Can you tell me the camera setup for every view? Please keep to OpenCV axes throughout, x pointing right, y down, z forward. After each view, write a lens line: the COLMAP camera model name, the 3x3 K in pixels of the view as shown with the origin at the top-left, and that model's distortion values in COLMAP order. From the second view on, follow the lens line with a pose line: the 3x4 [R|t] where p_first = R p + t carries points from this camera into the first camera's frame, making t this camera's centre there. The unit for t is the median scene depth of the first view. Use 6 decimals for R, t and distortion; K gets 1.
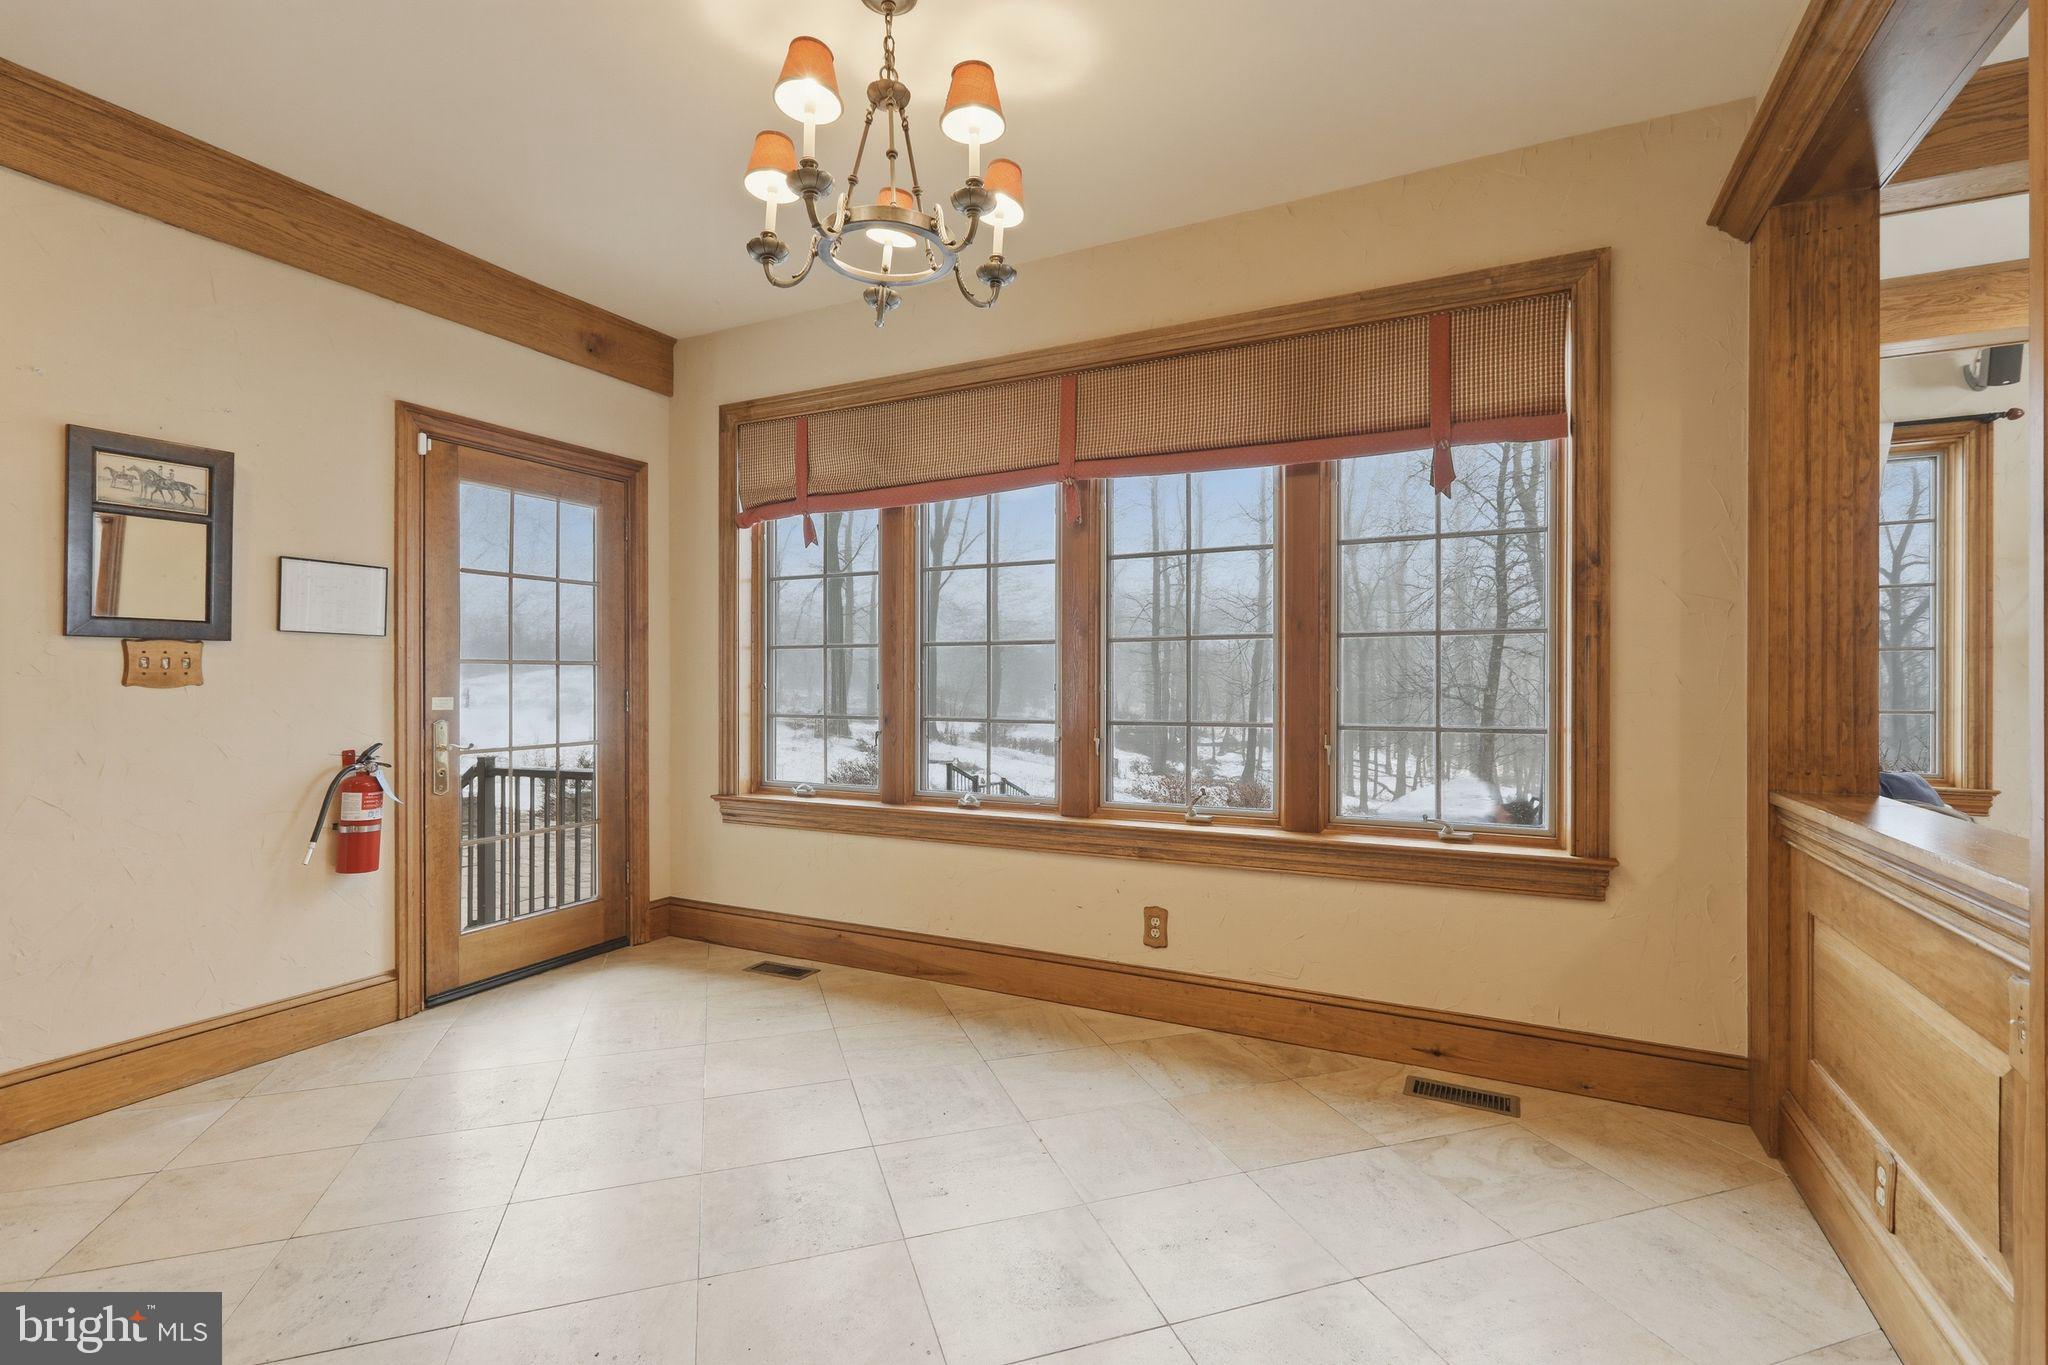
lens RADIAL K [[915.9, 0, 1024.0], [0, 915.9, 682.5], [0, 0, 1]] dist [0.003340, 0.000221]
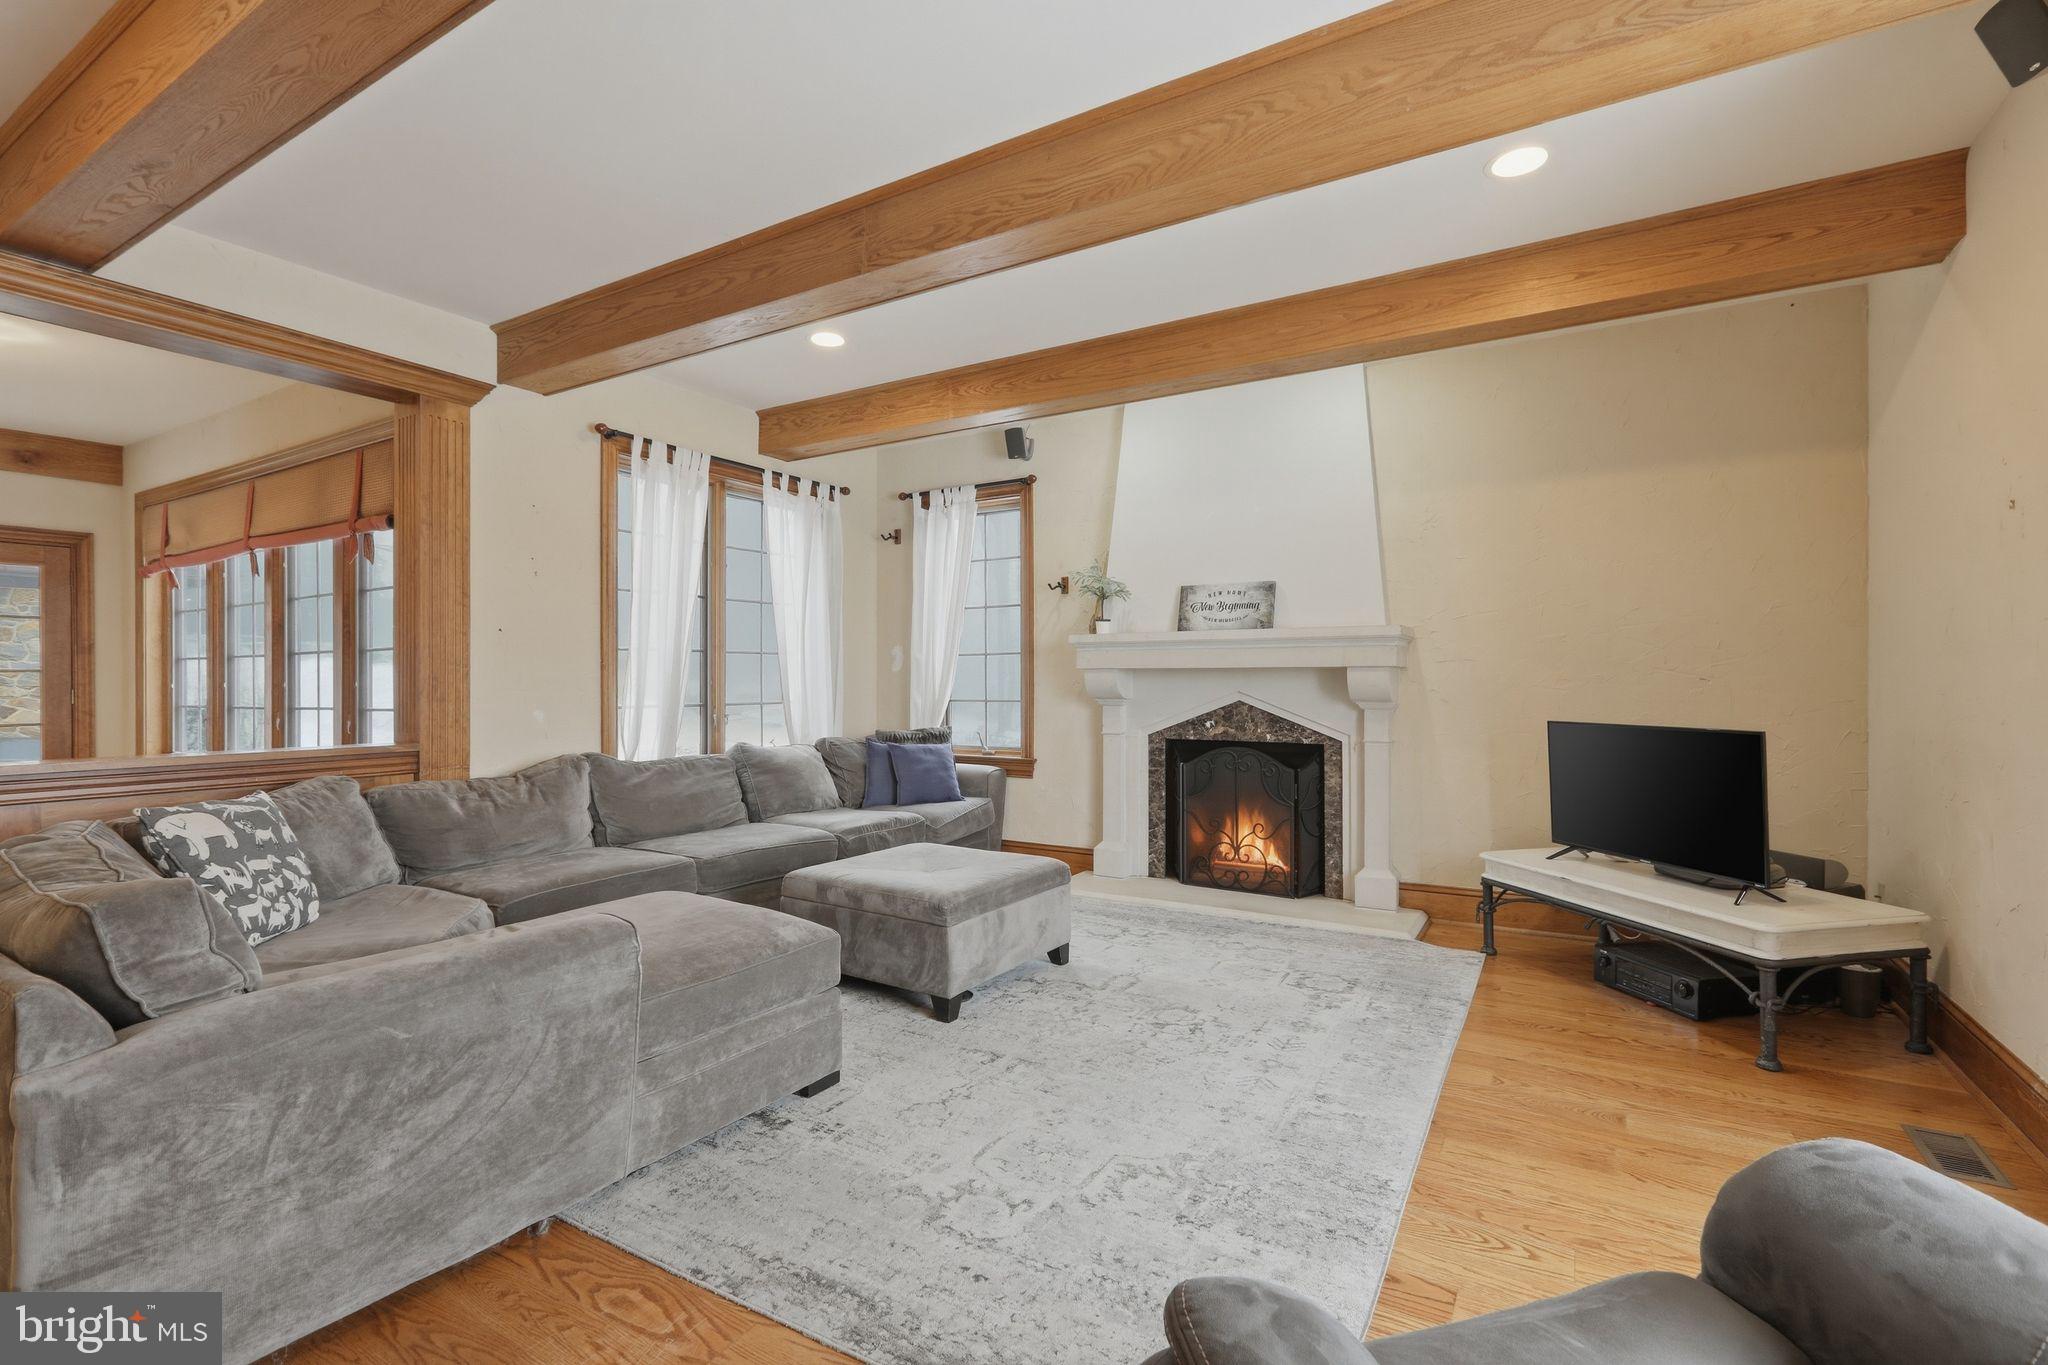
lens RADIAL K [[915.9, 0, 1024.0], [0, 915.9, 682.5], [0, 0, 1]] dist [0.003340, 0.000221]
pose [[0.996826, -0.005853, -0.079401, 1.184361], [0.006487, 0.999949, 0.007730, -0.004051], [0.079352, -0.008220, 0.996813, -0.342331]]
